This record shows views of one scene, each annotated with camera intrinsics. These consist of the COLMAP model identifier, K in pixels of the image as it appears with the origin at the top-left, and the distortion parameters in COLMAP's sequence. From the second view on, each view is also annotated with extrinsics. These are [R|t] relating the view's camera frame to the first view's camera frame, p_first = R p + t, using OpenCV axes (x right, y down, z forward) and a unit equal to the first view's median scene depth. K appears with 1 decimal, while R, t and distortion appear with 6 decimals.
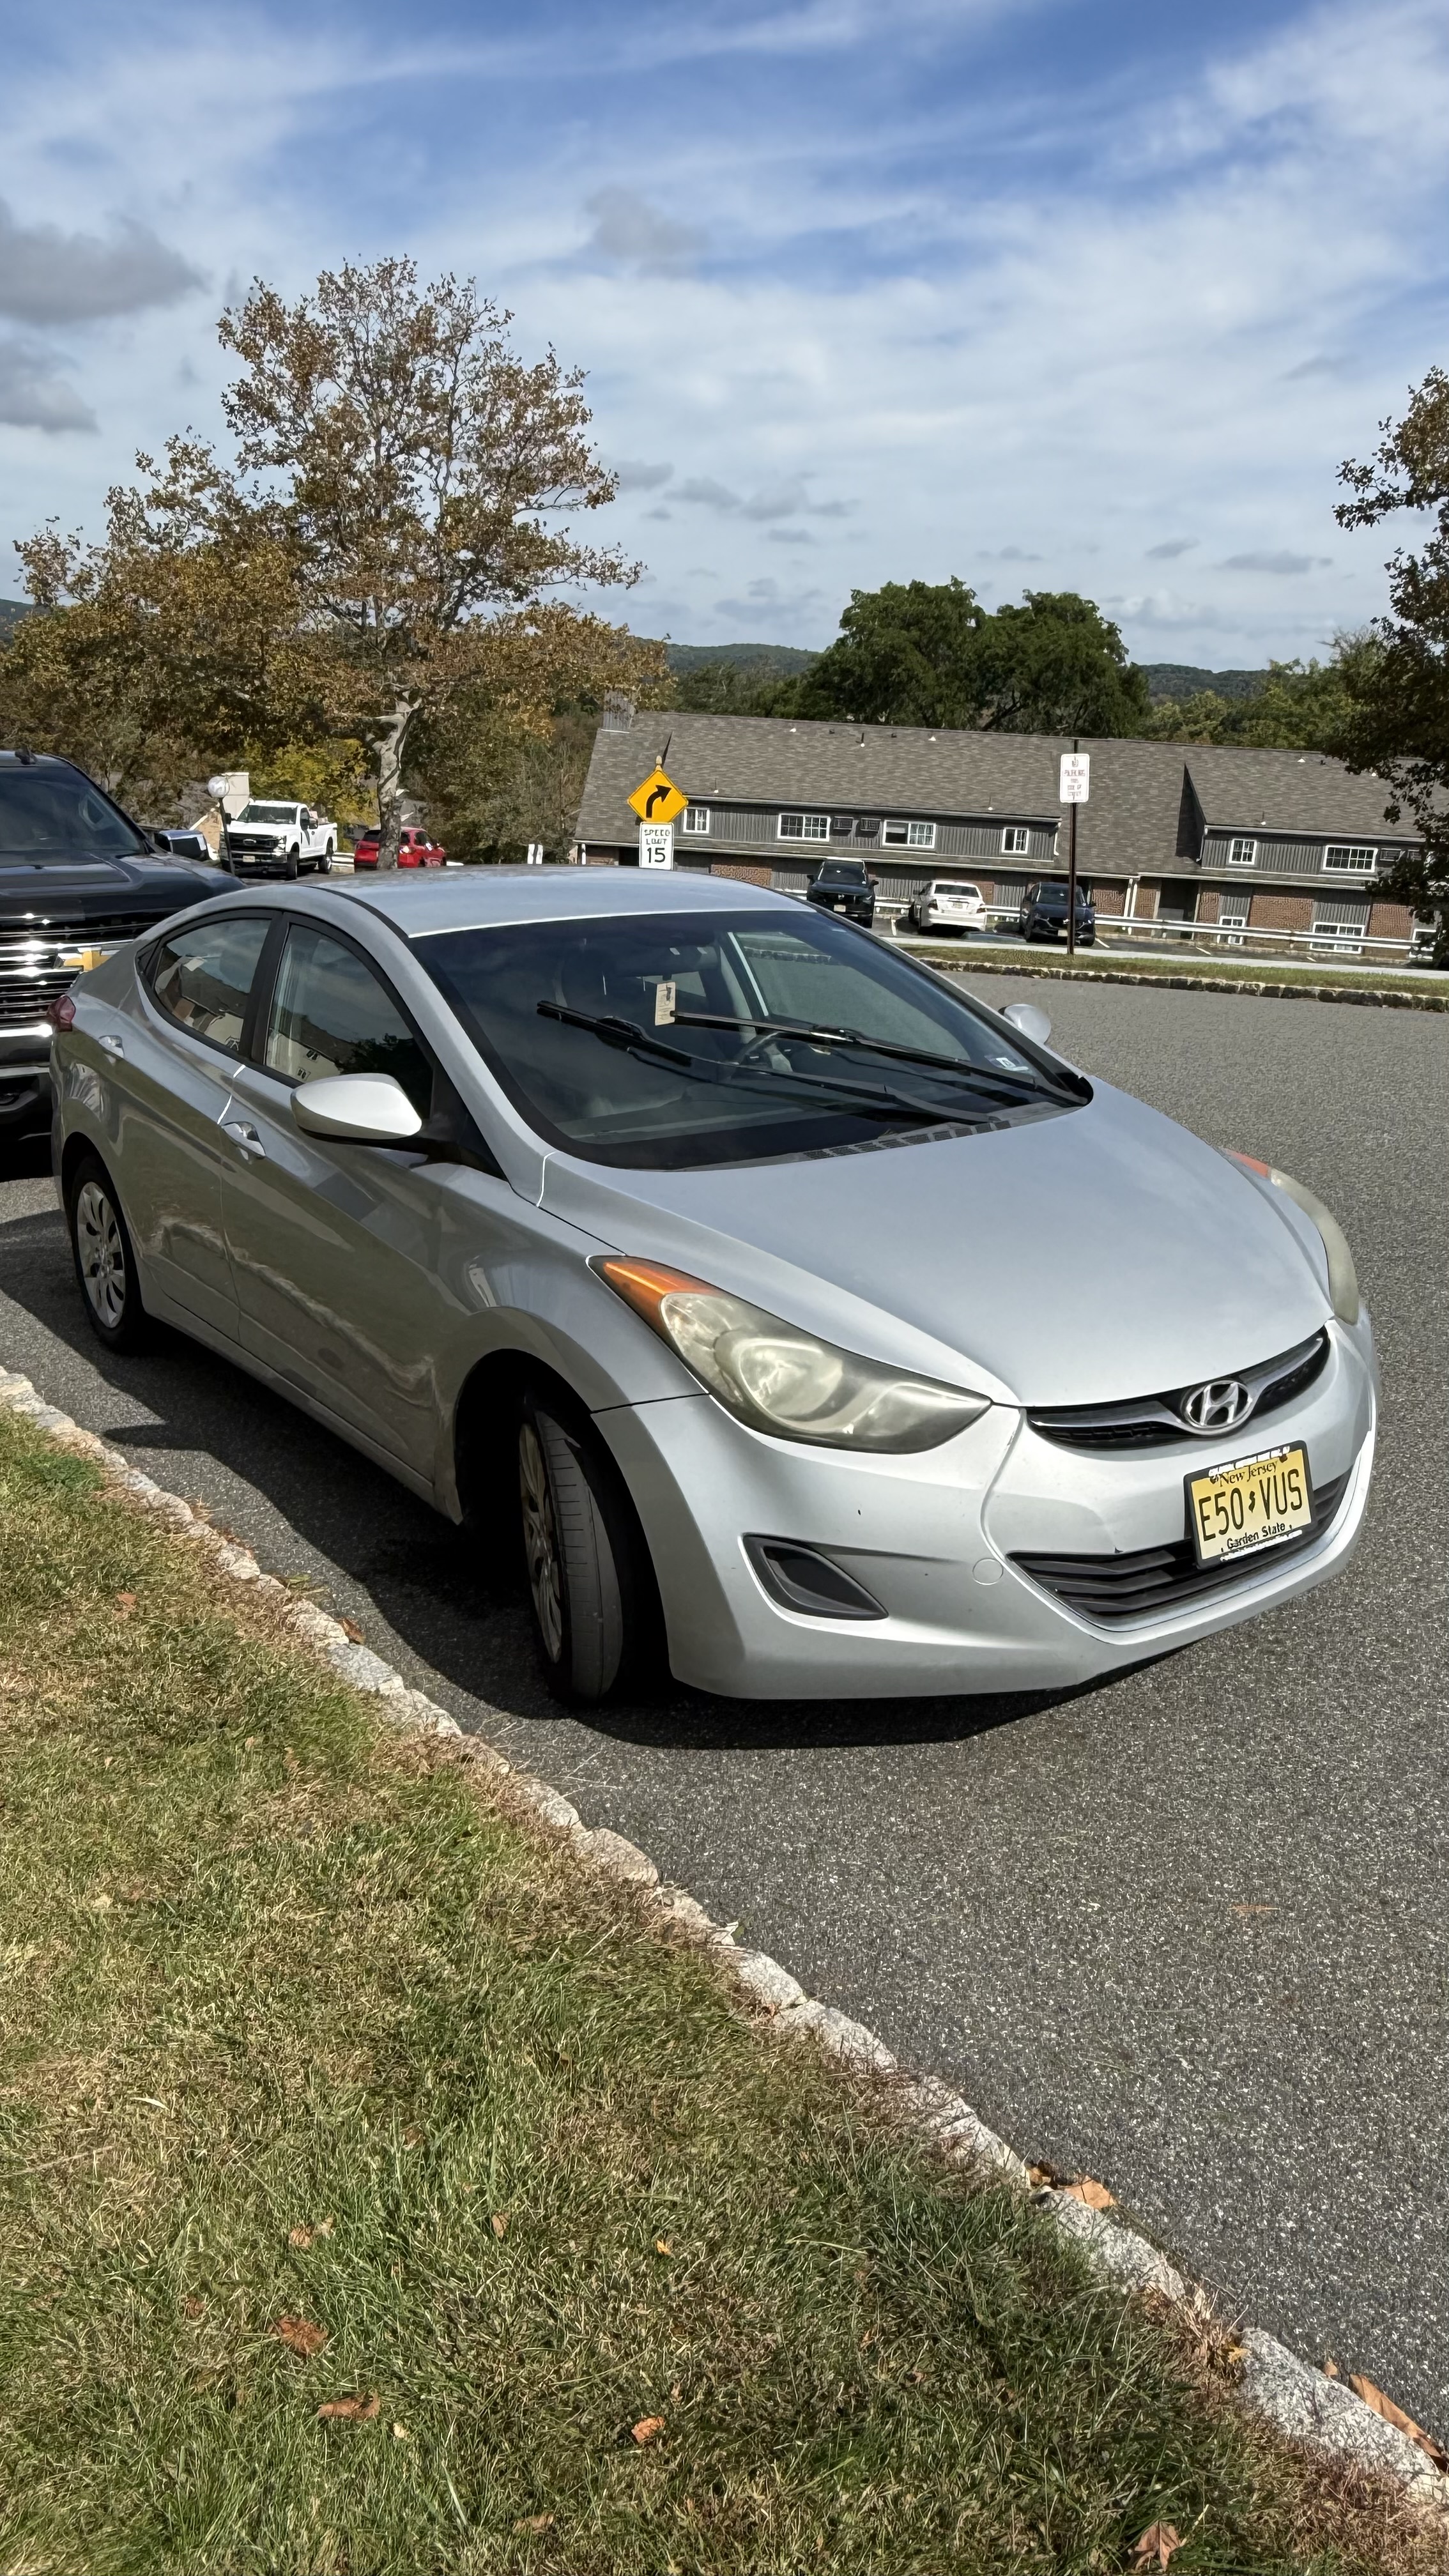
lens RADIAL K [[1840.7, 0, 776.8], [0, 1840.7, 1292.0], [0, 0, 1]] dist [-0.001621, -0.000841]
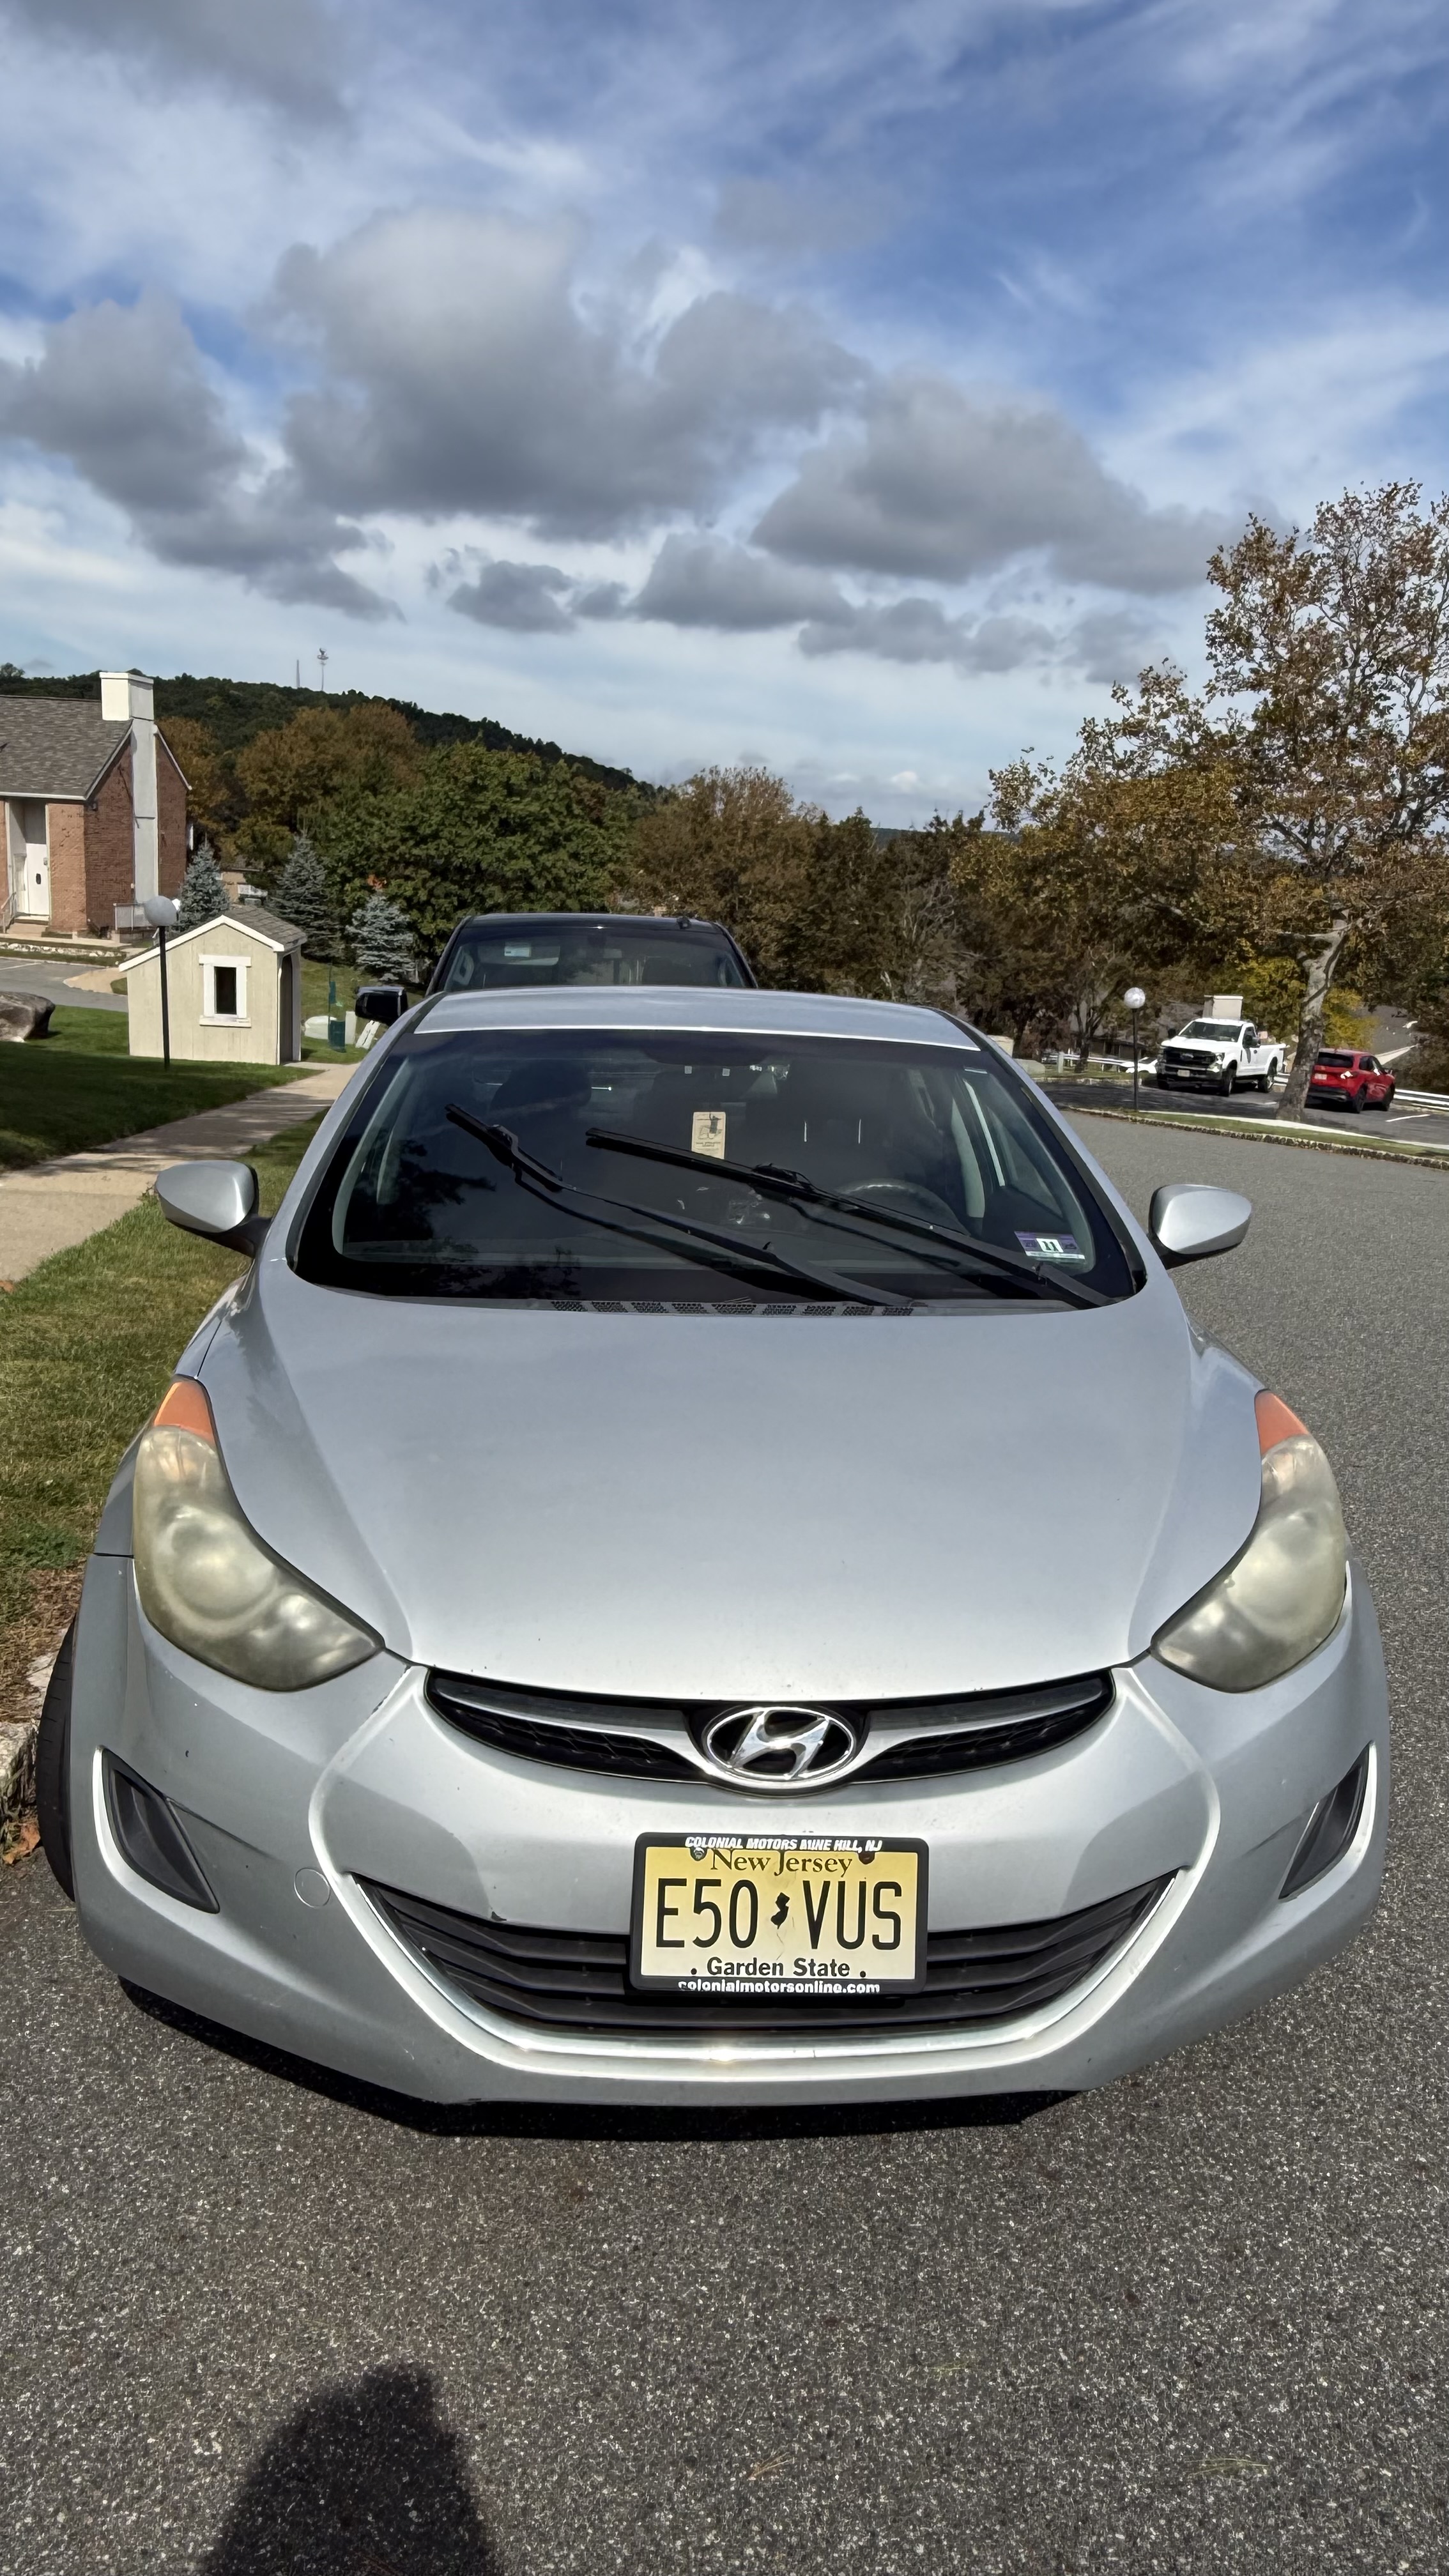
lens RADIAL K [[1840.7, 0, 776.8], [0, 1840.7, 1292.0], [0, 0, 1]] dist [-0.001621, -0.000841]
pose [[0.838466, 0.118347, -0.531949, 0.089322], [-0.183669, 0.980393, -0.071386, -0.007325], [0.513070, 0.157557, 0.843762, 0.070412]]
